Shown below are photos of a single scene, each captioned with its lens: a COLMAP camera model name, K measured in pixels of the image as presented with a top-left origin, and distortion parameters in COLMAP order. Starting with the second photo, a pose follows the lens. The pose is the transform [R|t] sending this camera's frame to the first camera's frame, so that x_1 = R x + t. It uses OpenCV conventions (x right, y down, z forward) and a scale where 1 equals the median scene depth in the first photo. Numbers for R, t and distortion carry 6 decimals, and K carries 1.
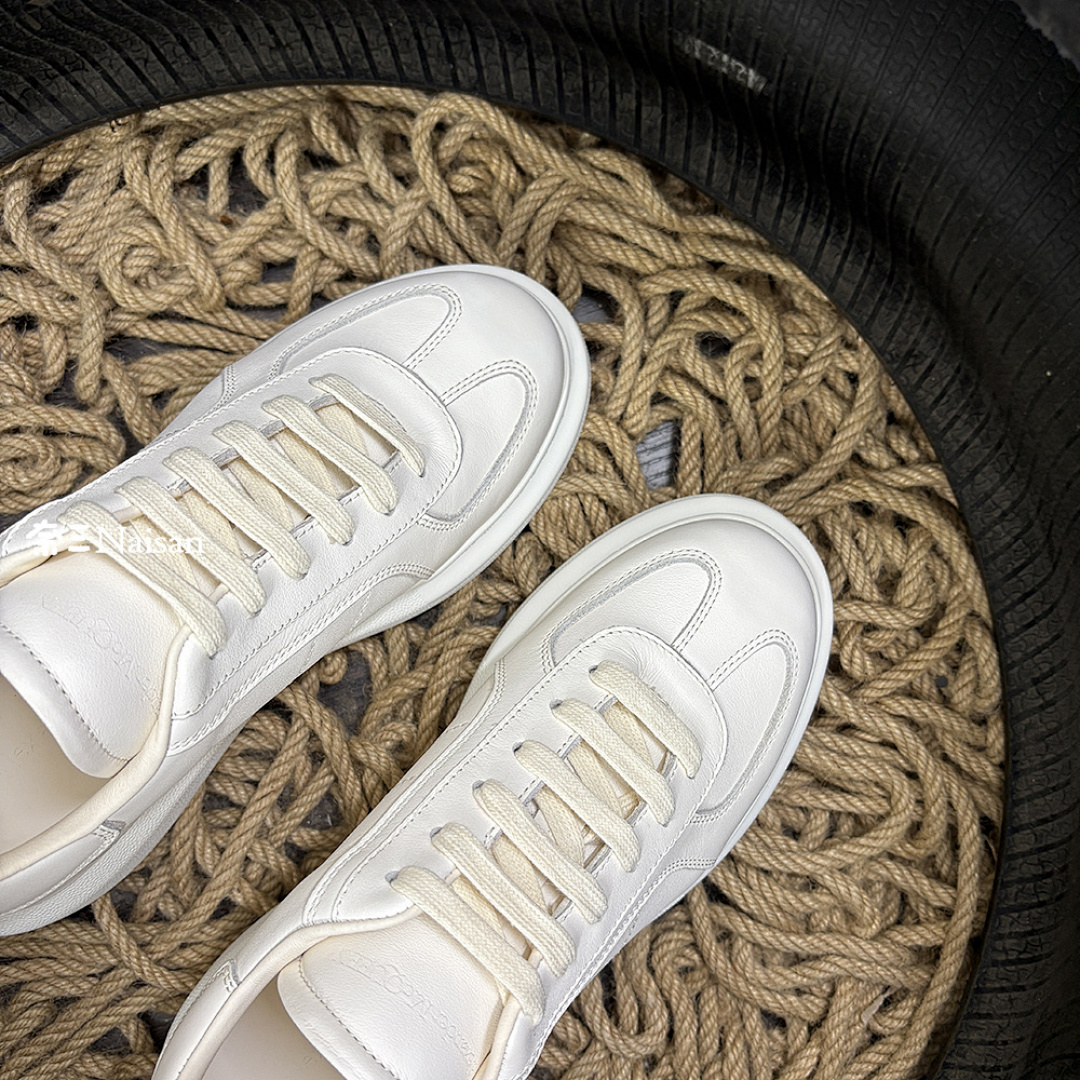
lens RADIAL K [[1090.5, 0, 528.3], [0, 1090.5, 578.0], [0, 0, 1]] dist [0.039342, -0.163454]
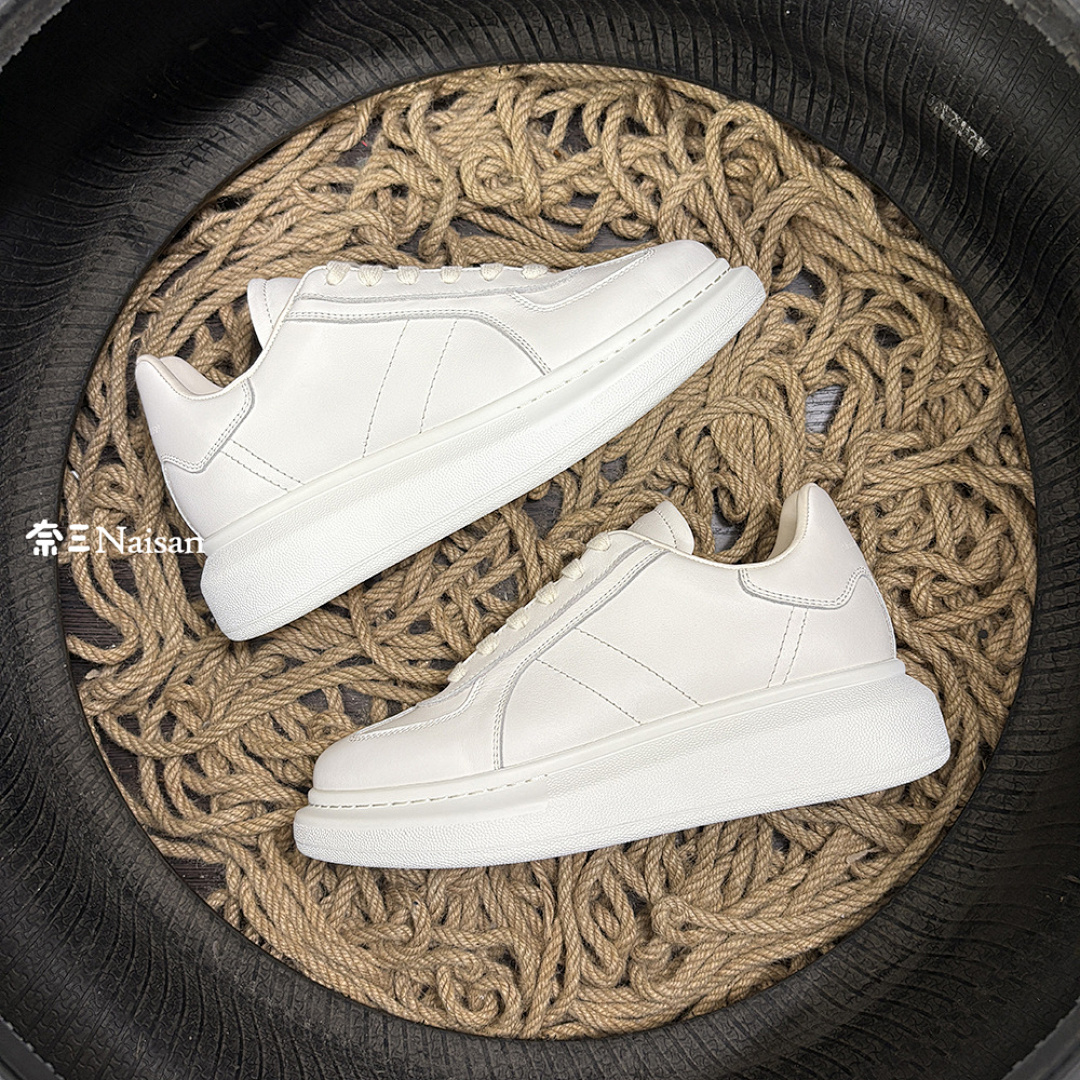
lens RADIAL K [[1070.1, 0, 536.8], [0, 1070.1, 566.8], [0, 0, 1]] dist [-0.043735, 0.014993]
pose [[0.951038, 0.285460, -0.118485, 0.000985], [-0.282195, 0.958355, 0.043831, 0.113113], [0.126063, -0.008249, 0.991988, -0.316628]]
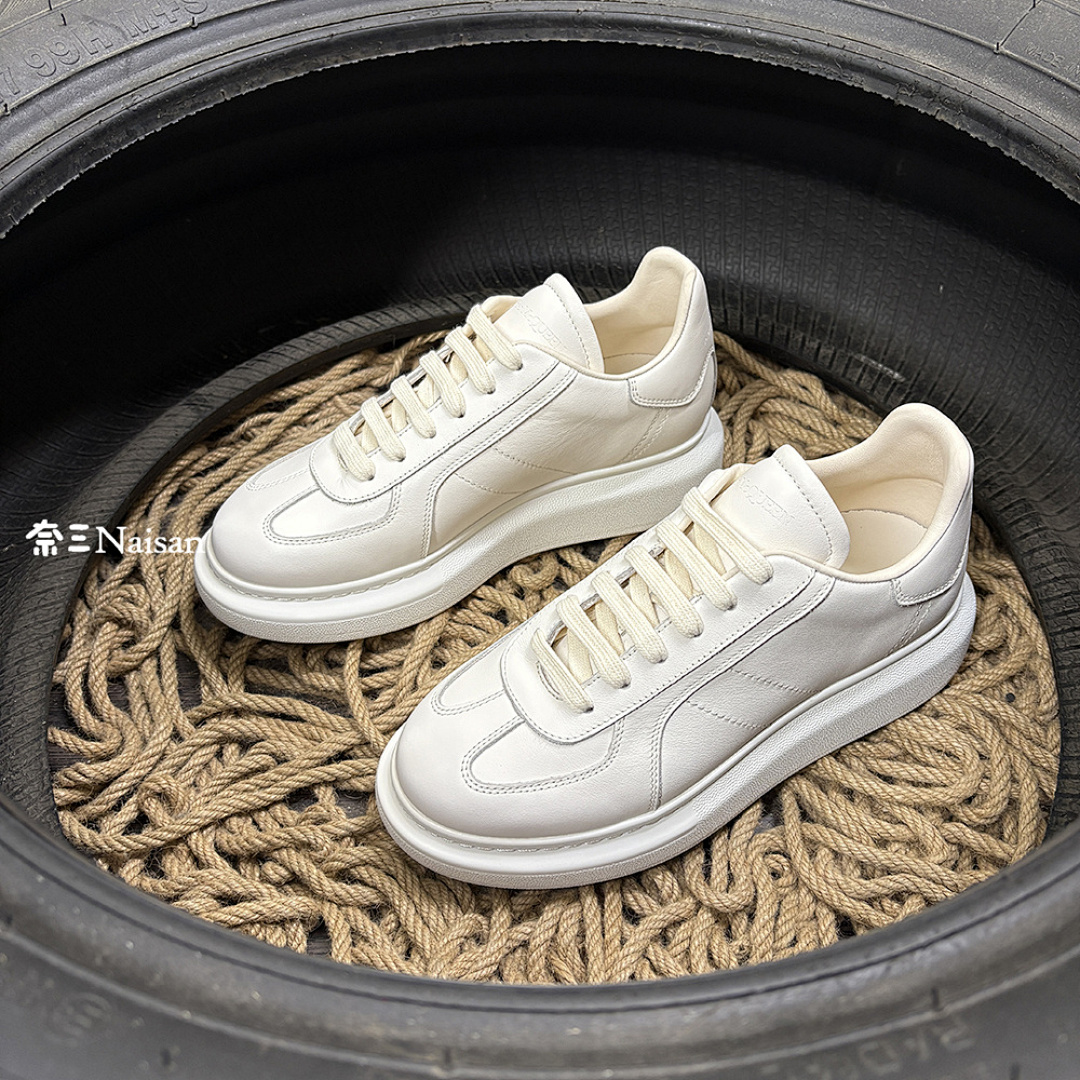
lens RADIAL K [[1090.5, 0, 528.3], [0, 1090.5, 578.0], [0, 0, 1]] dist [0.039342, -0.163454]
pose [[0.959204, 0.162763, -0.231161, 0.112263], [-0.268397, 0.781161, -0.563694, 0.848563], [0.088826, 0.602741, 0.792978, -0.134479]]
